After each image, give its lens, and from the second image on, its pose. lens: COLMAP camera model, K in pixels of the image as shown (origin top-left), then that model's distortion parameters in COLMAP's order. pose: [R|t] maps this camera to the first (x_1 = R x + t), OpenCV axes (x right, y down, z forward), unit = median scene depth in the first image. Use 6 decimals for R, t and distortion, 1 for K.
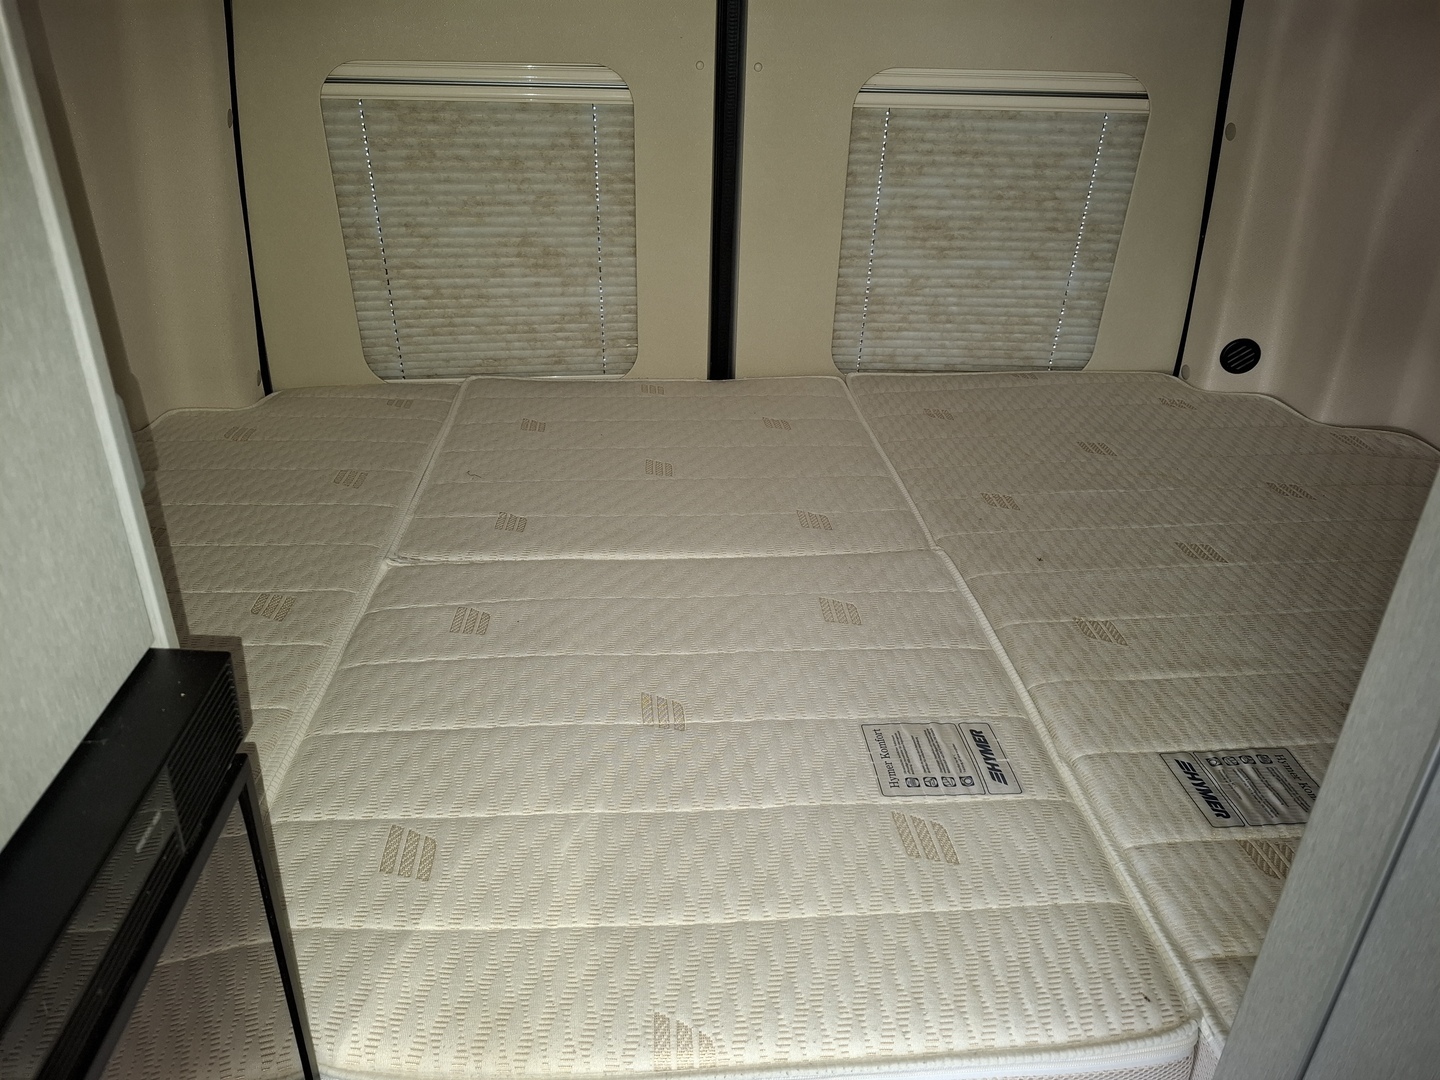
lens RADIAL K [[993.8, 0, 711.0], [0, 993.8, 537.3], [0, 0, 1]] dist [0.035552, -0.004641]
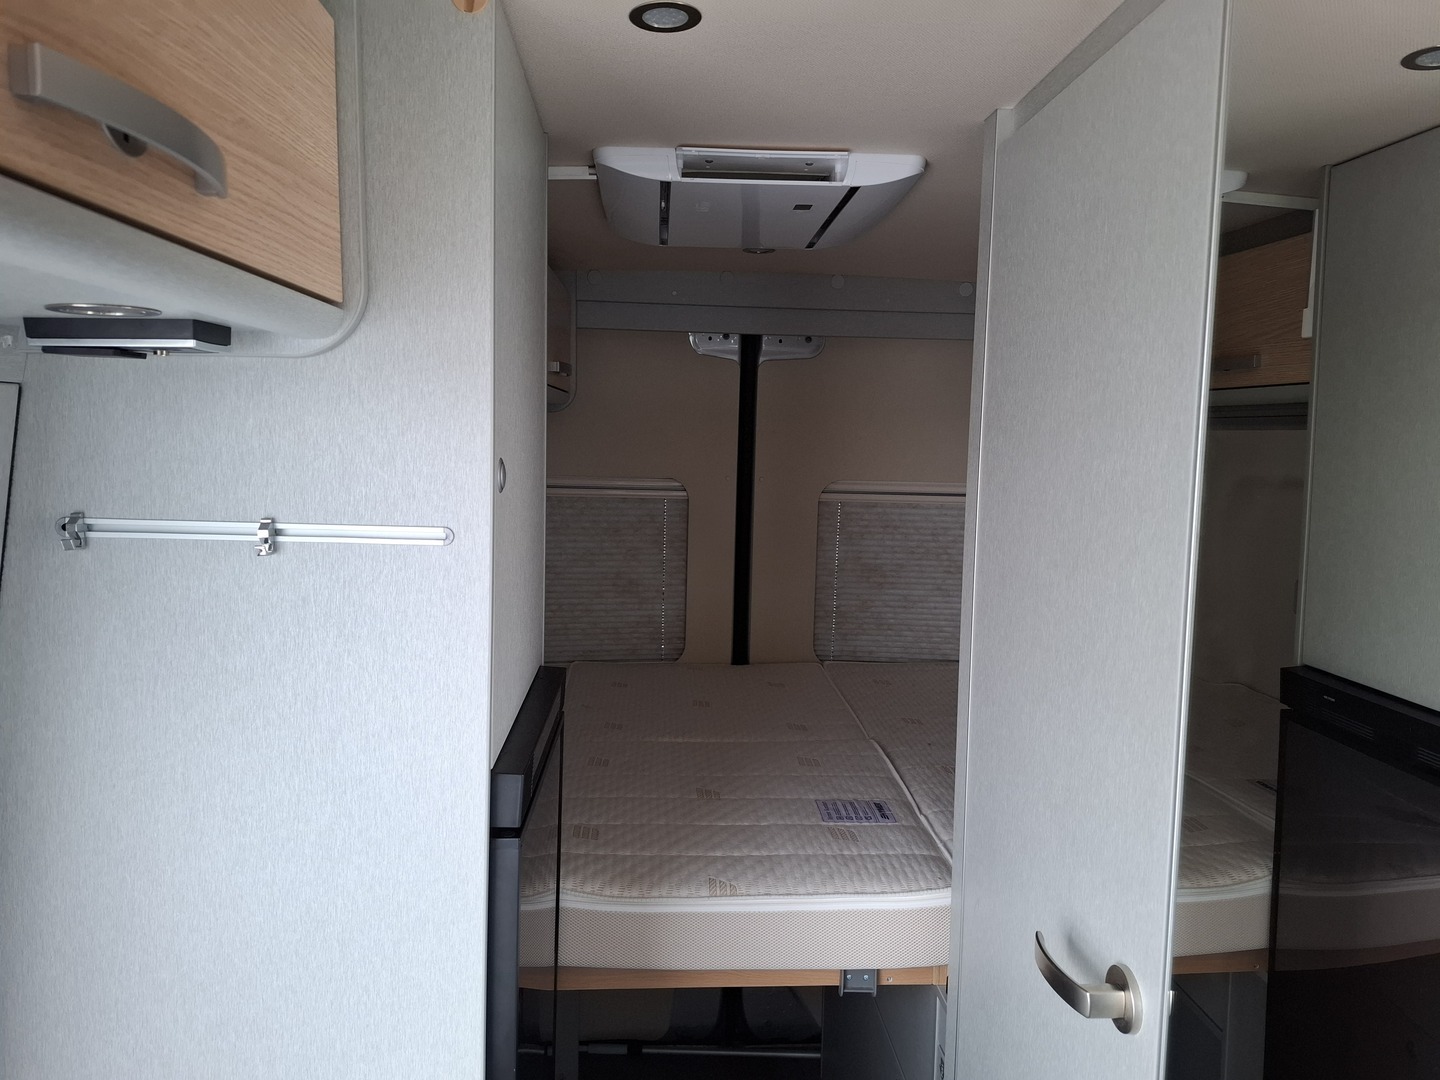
lens RADIAL K [[993.8, 0, 711.0], [0, 993.8, 537.3], [0, 0, 1]] dist [0.035552, -0.004641]
pose [[0.999792, 0.002626, -0.020240, -0.004345], [-0.009915, 0.929306, -0.369177, 0.238791], [0.017840, 0.369300, 0.929139, -0.517855]]
